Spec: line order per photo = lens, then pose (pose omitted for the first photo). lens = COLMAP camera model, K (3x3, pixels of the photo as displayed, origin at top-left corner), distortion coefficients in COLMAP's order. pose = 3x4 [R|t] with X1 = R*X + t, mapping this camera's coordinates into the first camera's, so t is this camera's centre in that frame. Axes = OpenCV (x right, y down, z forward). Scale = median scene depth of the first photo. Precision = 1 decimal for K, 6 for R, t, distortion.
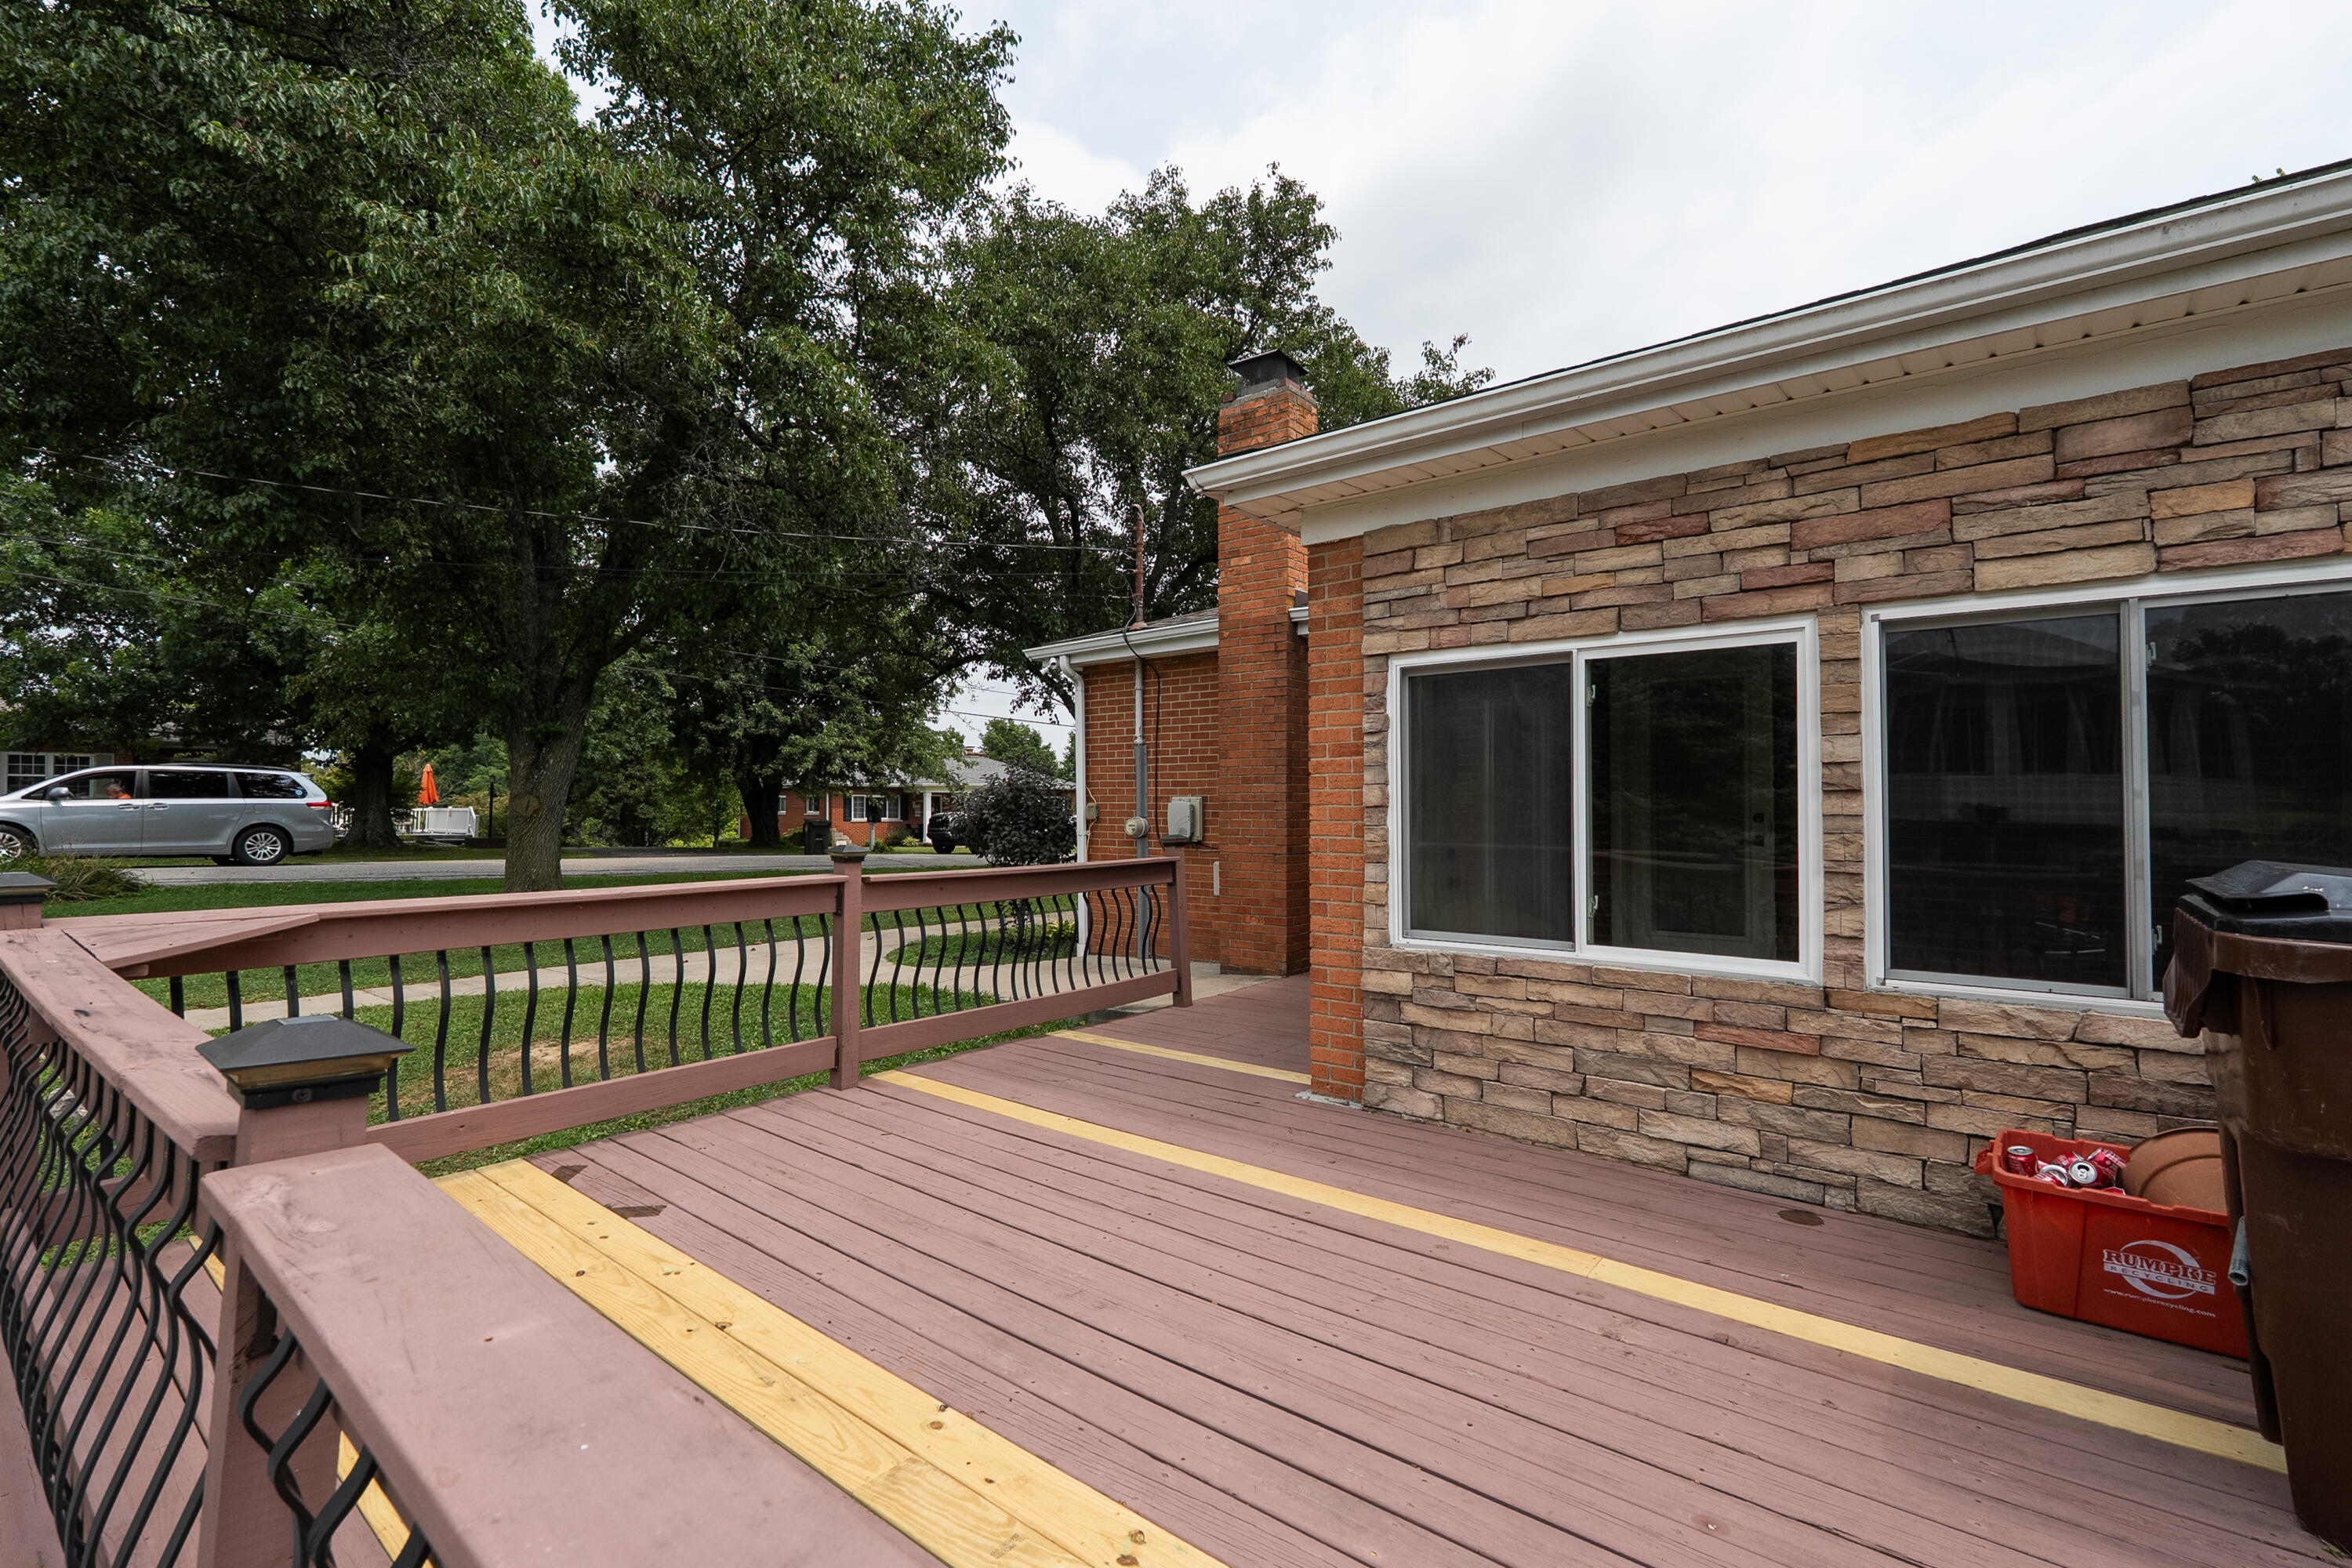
lens RADIAL K [[1037.6, 0, 1174.9], [0, 1037.6, 781.6], [0, 0, 1]] dist [-0.003603, 0.000013]
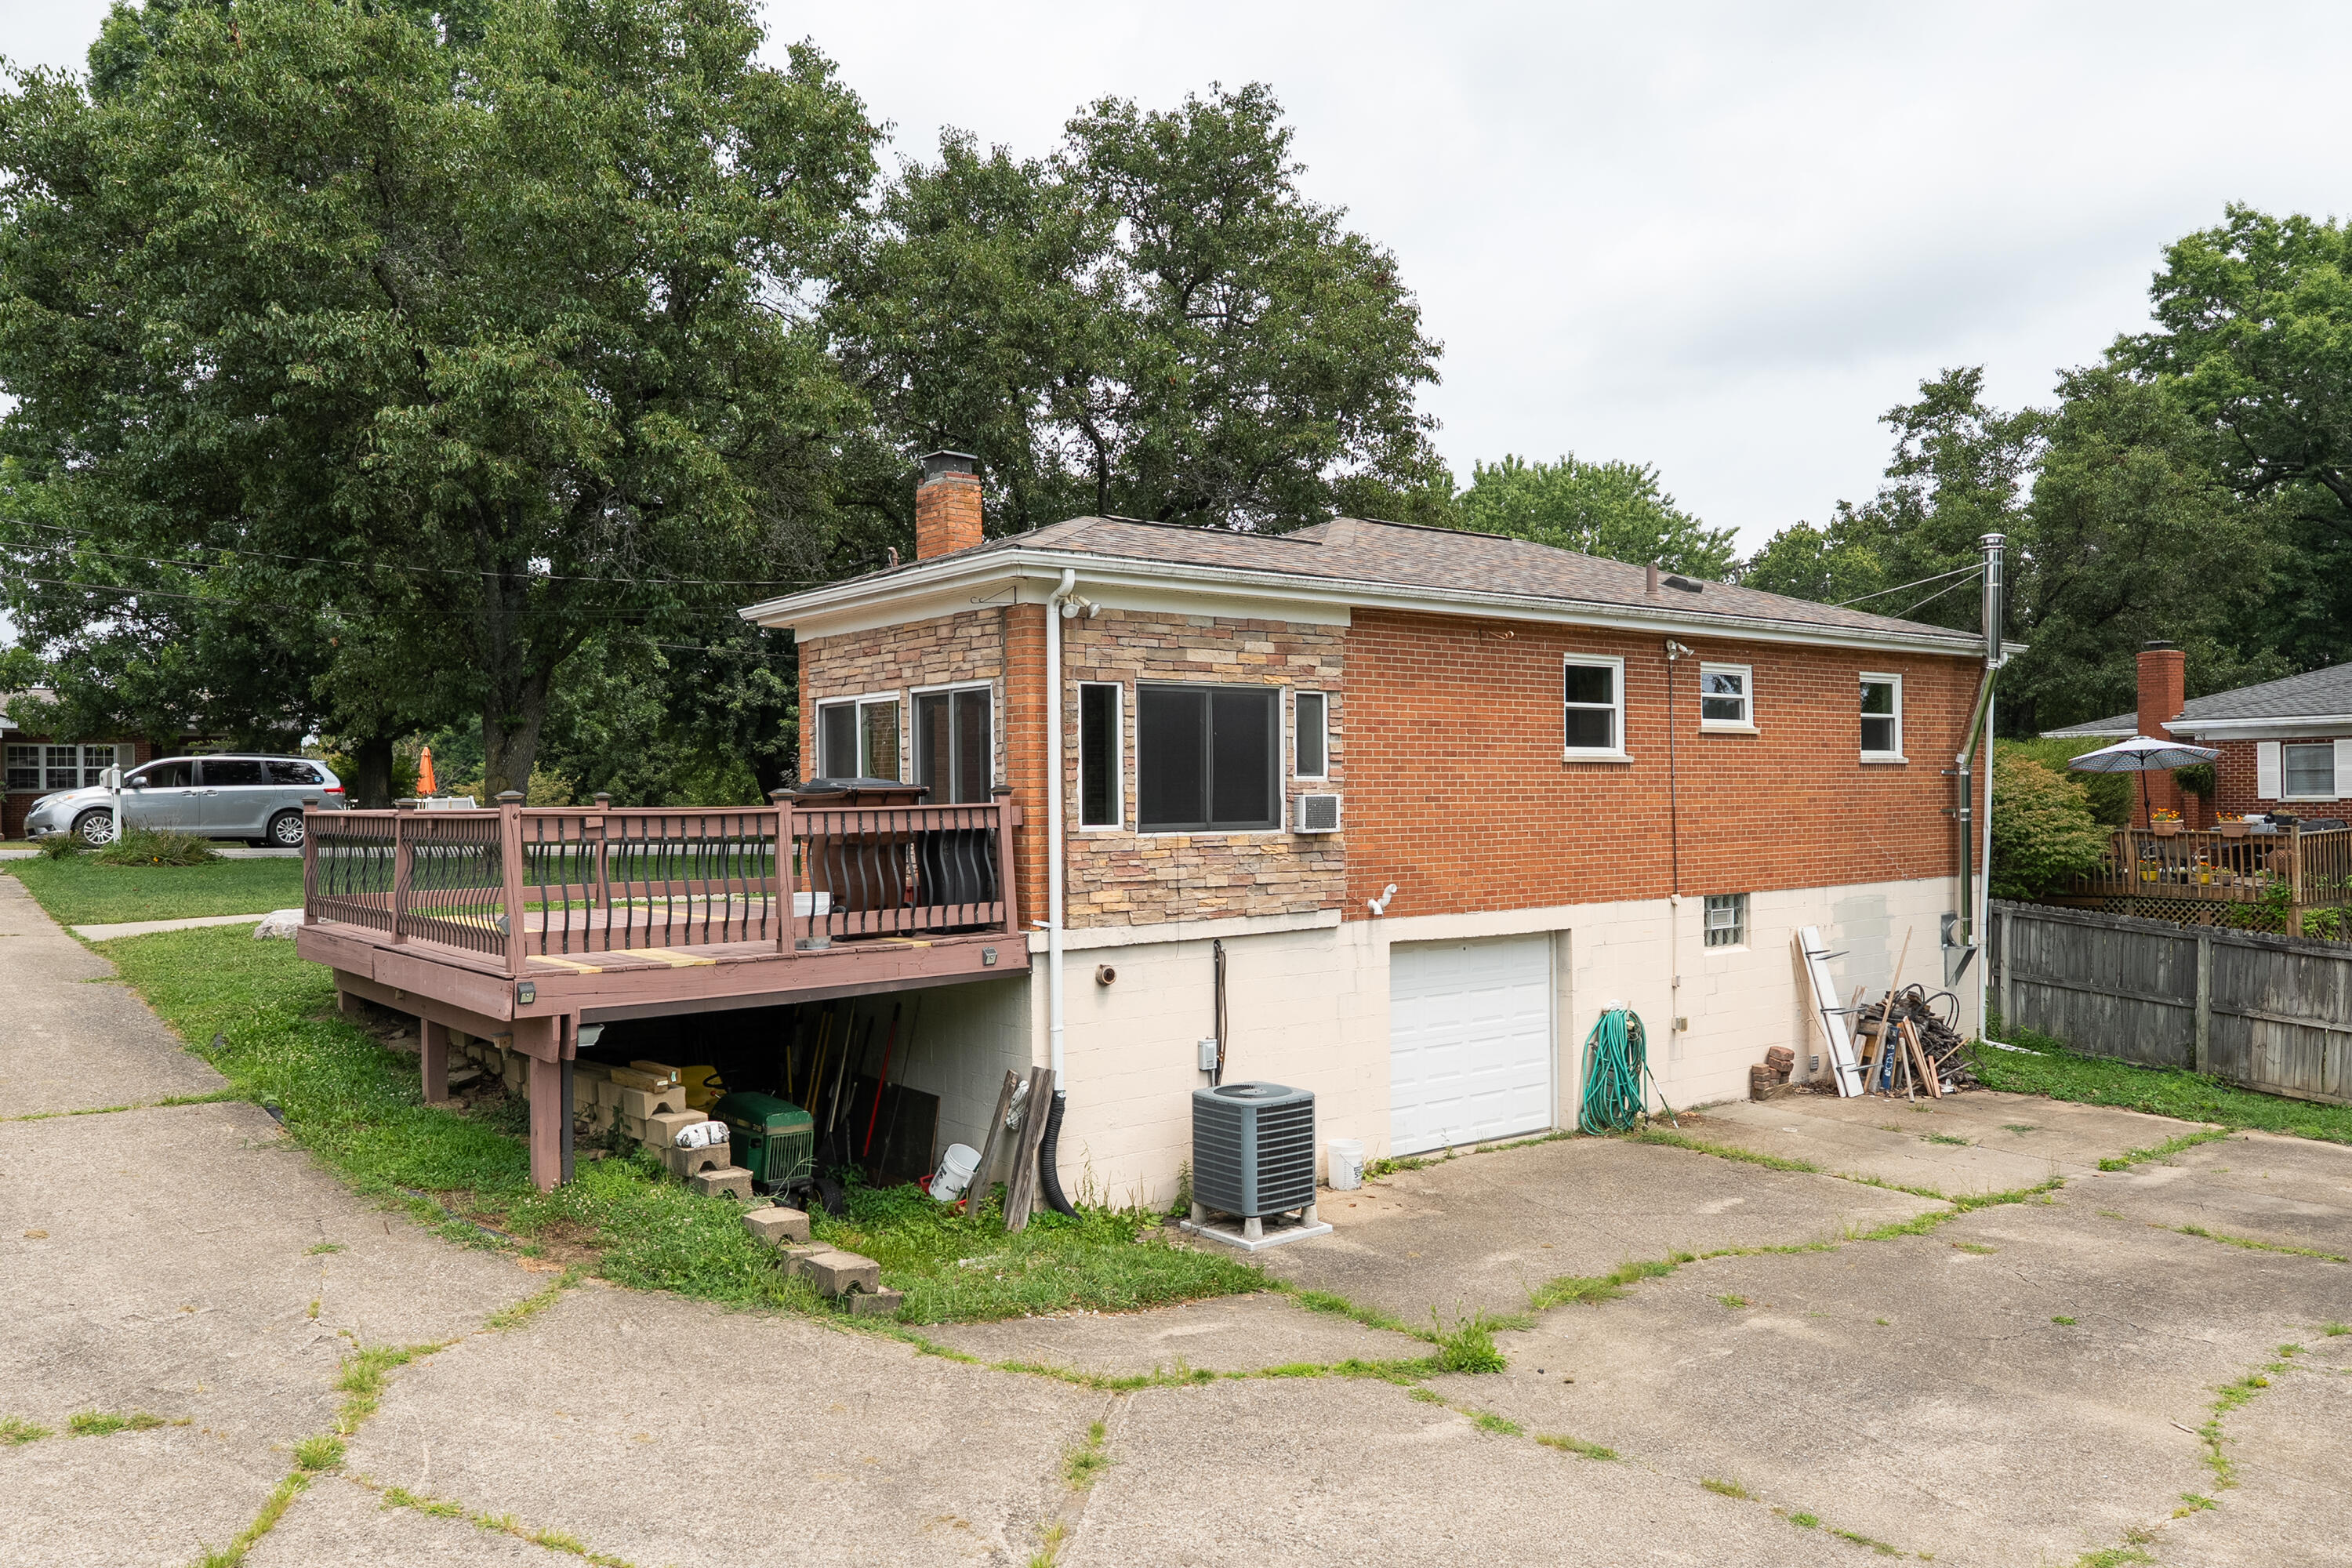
lens RADIAL K [[1741.9, 0, 1178.9], [0, 1741.9, 787.4], [0, 0, 1]] dist [-0.000918, -0.004017]
pose [[0.976343, -0.015242, -0.215689, 0.349016], [0.019913, 0.999611, 0.019502, 0.001655], [0.215308, -0.023336, 0.976267, -0.481871]]
